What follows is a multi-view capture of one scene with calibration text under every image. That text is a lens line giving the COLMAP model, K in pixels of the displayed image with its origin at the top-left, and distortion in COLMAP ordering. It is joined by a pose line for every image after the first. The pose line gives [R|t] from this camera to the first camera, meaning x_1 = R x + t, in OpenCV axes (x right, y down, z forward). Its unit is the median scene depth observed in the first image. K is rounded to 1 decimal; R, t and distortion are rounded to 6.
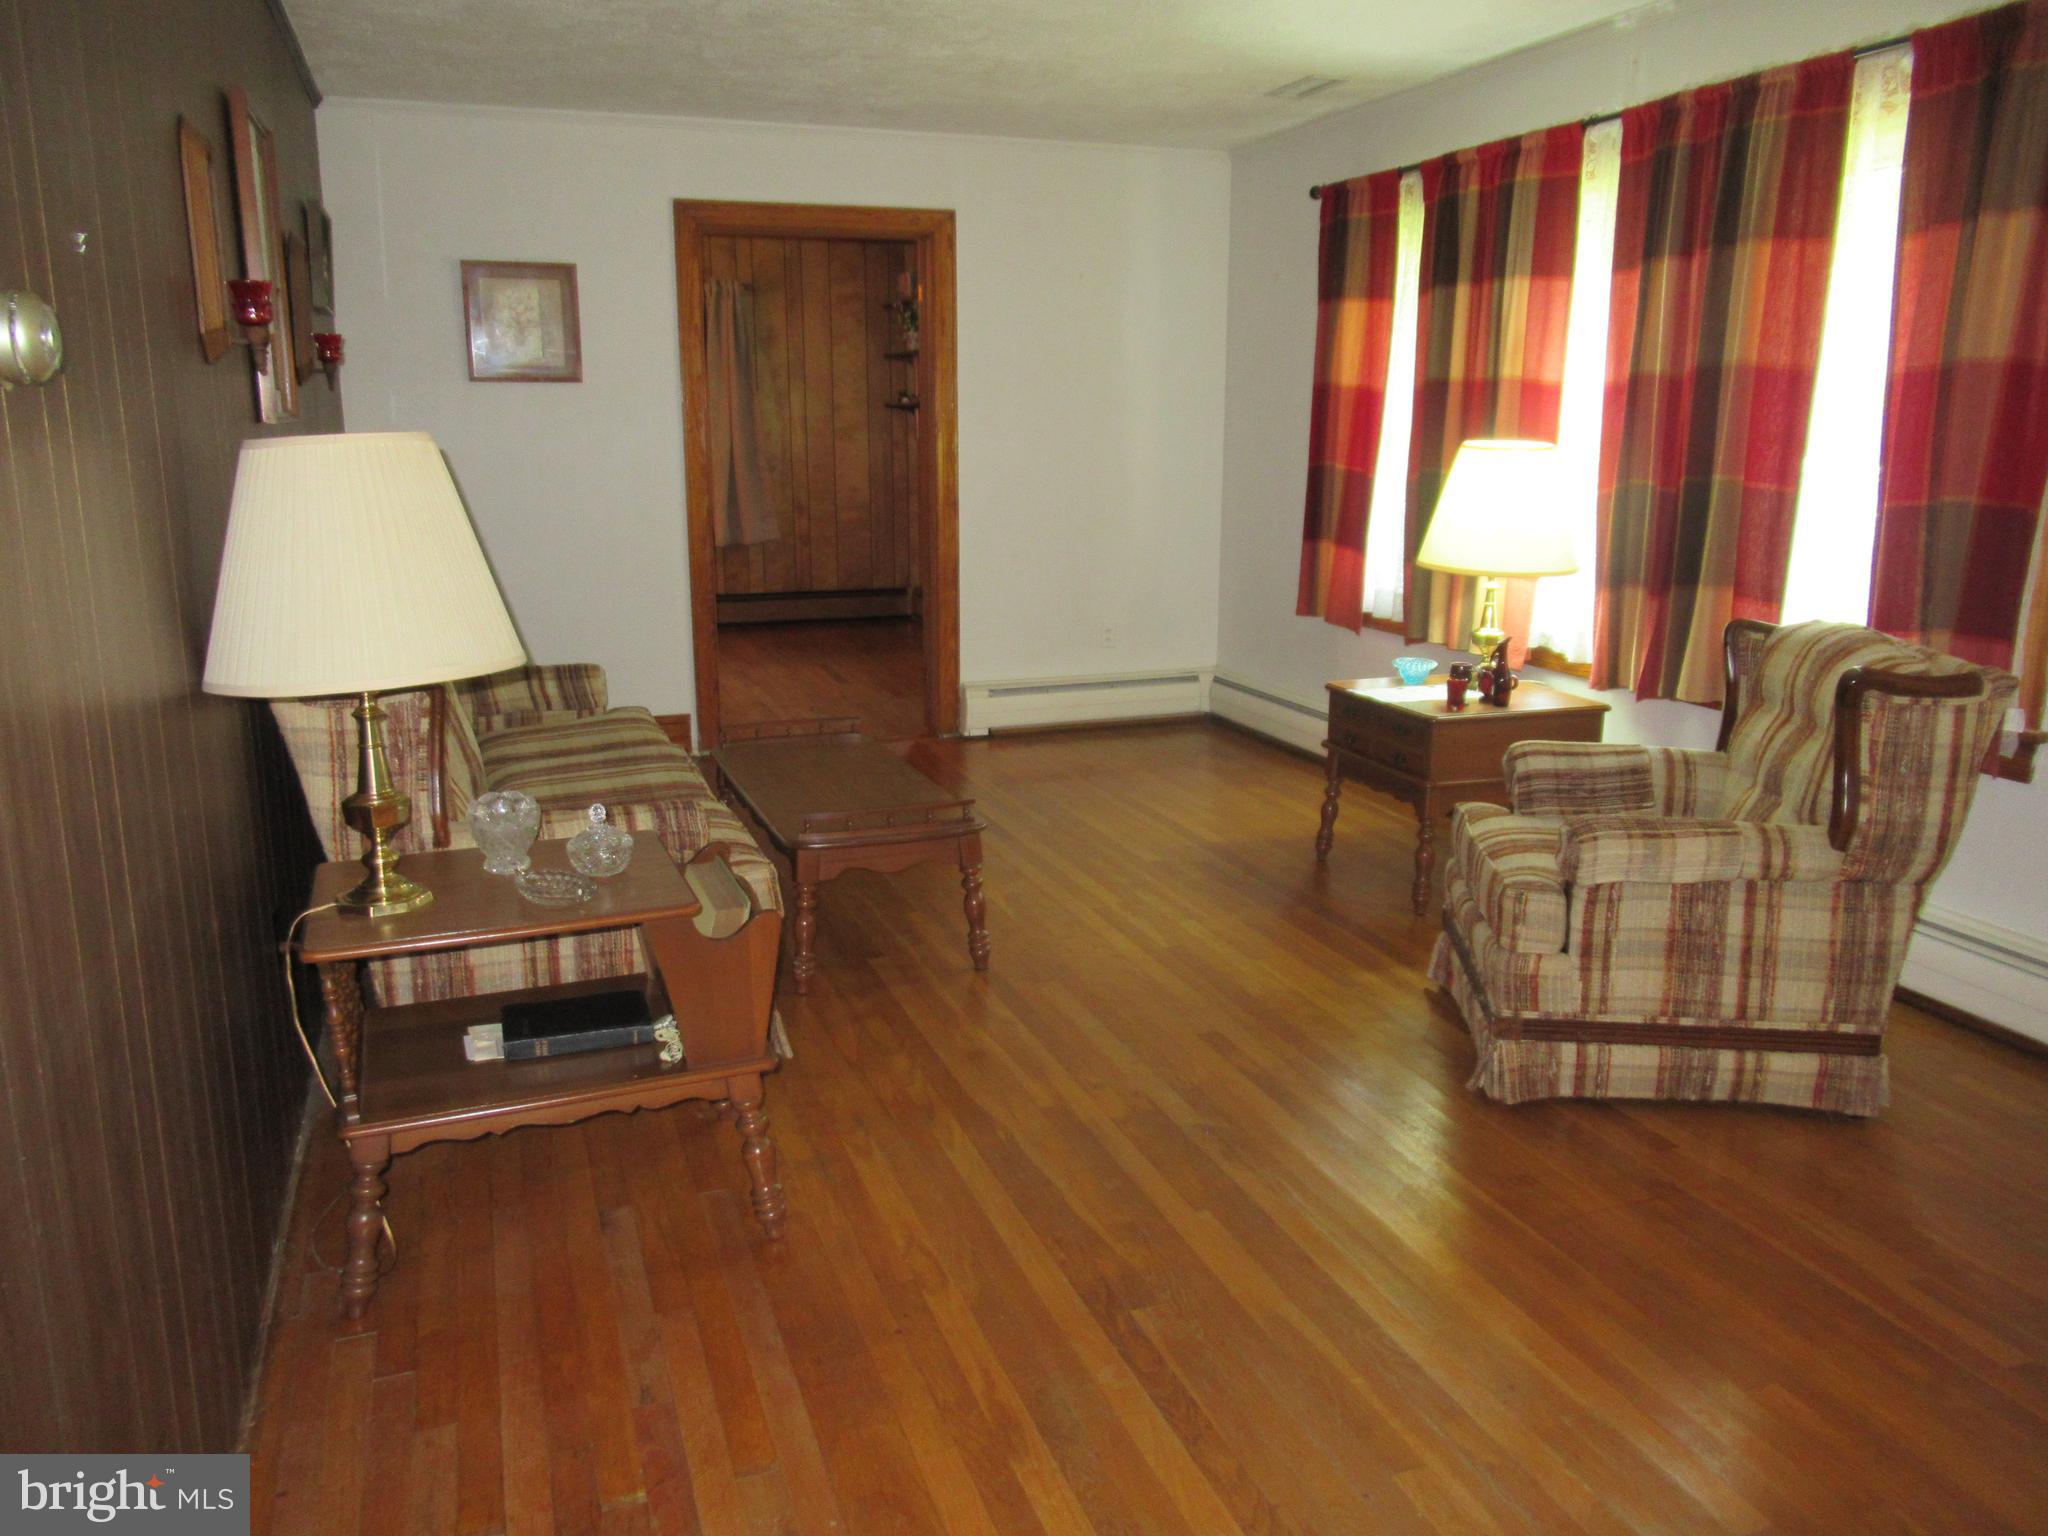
lens RADIAL K [[1527.9, 0, 1021.1], [0, 1527.9, 767.0], [0, 0, 1]] dist [-0.005734, -0.001223]
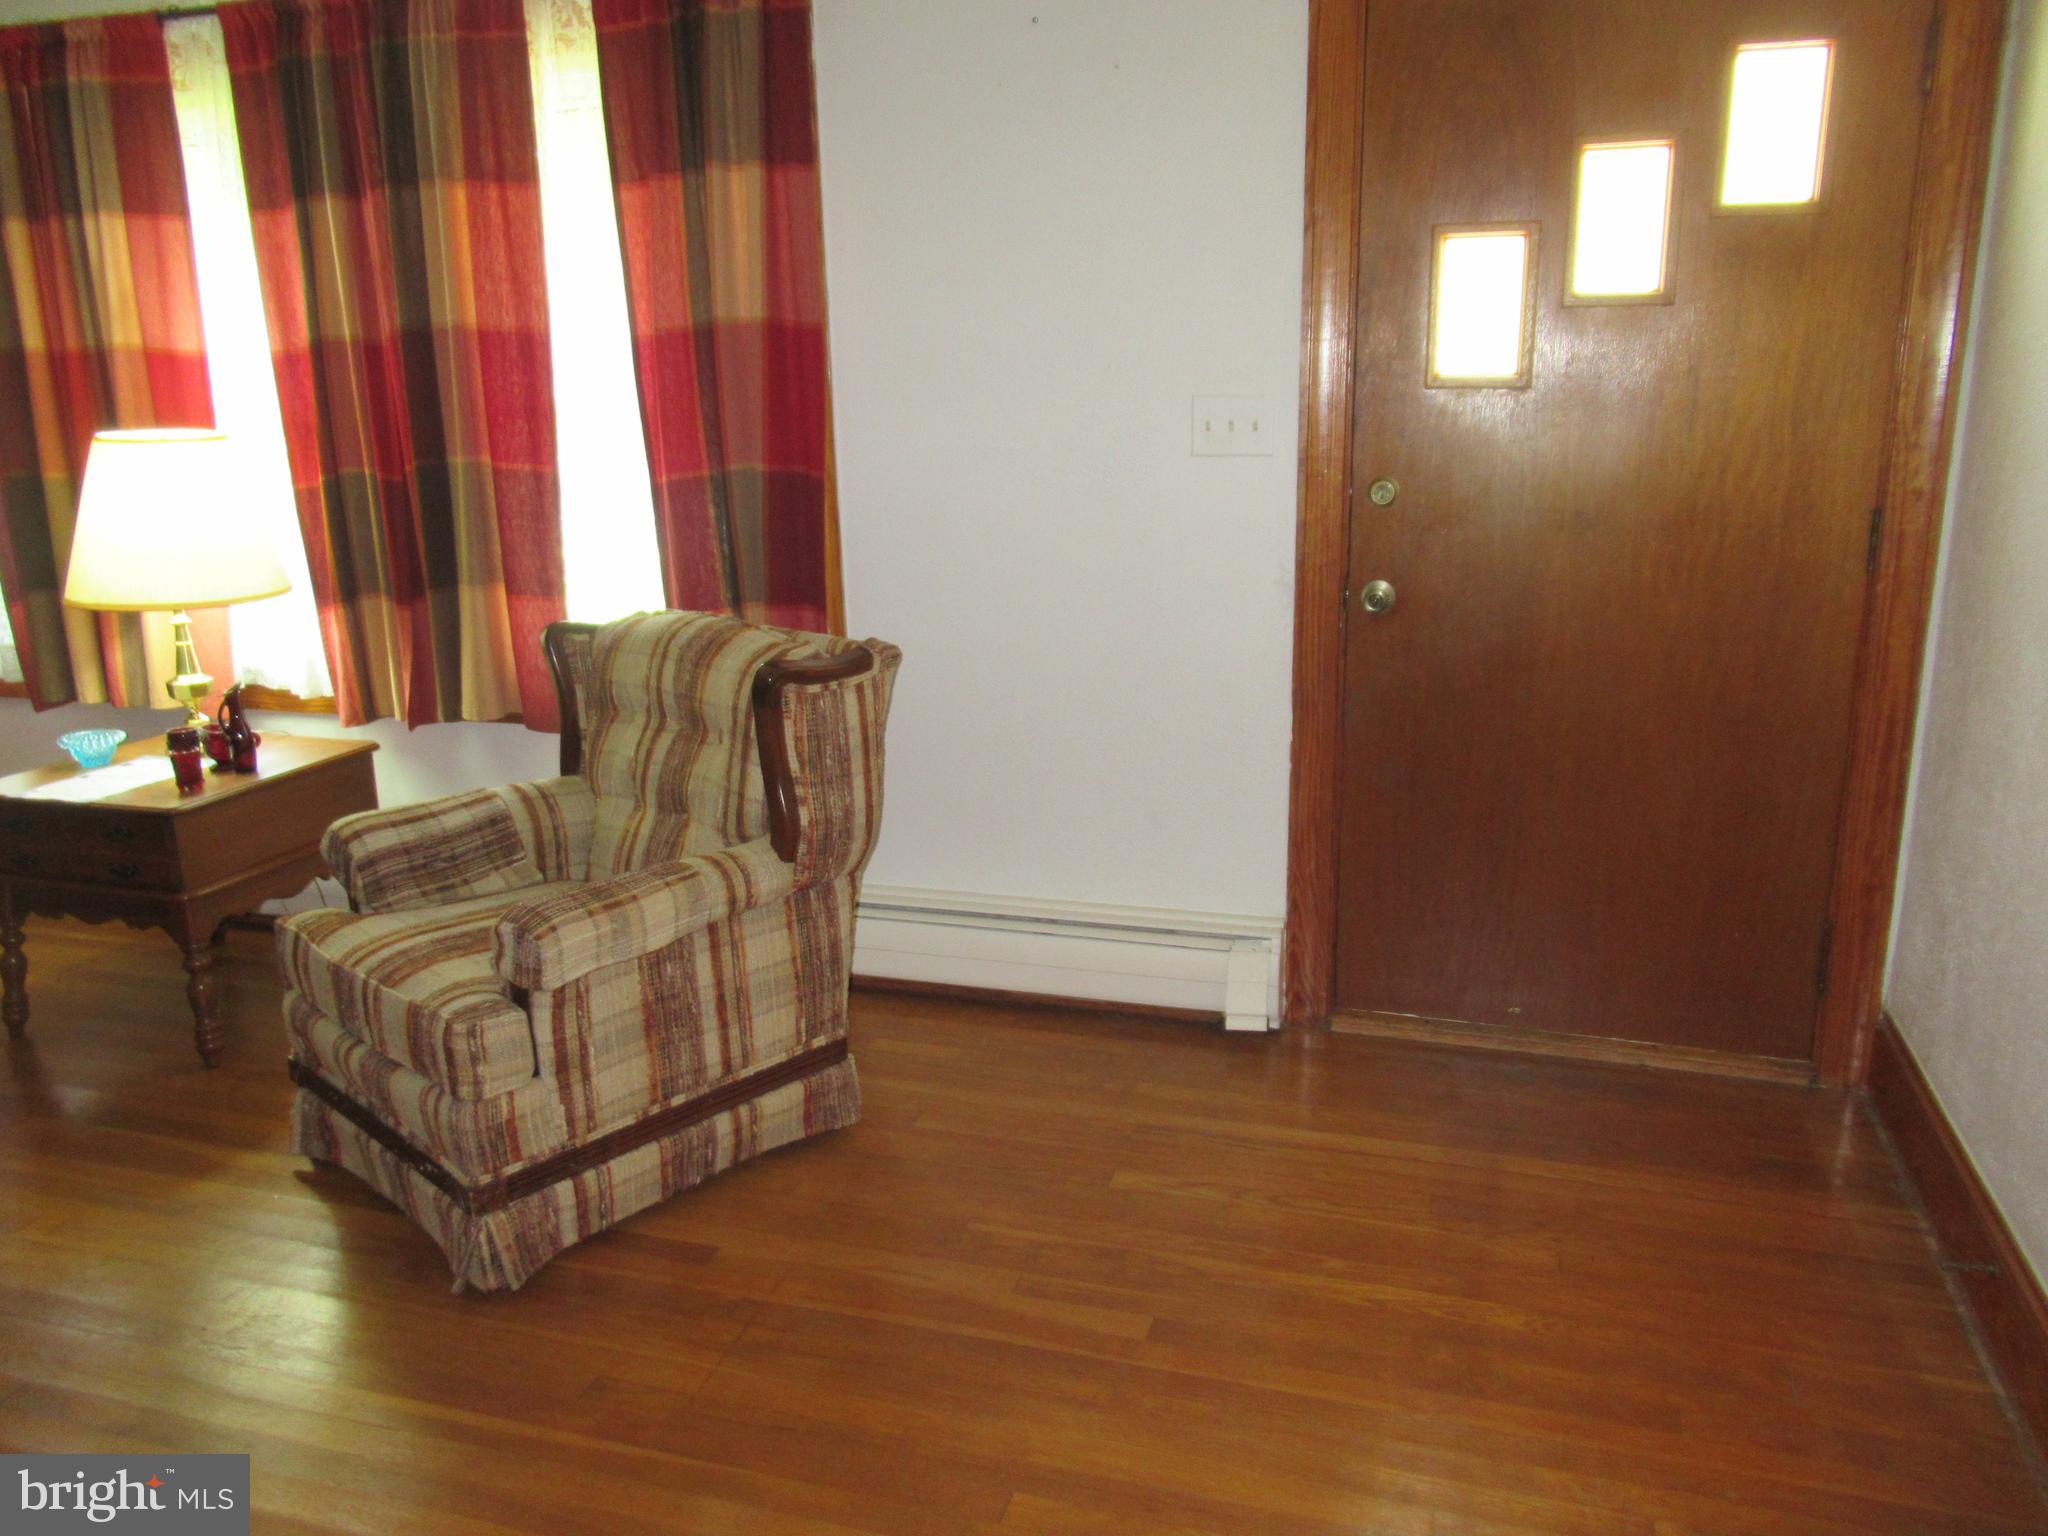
lens RADIAL K [[1527.9, 0, 1029.5], [0, 1527.9, 763.4], [0, 0, 1]] dist [-0.005734, -0.001223]
pose [[0.599164, -0.214972, 0.771226, -0.055066], [0.204583, 0.972408, 0.112110, -0.063071], [-0.774047, 0.090607, 0.626611, 0.266408]]
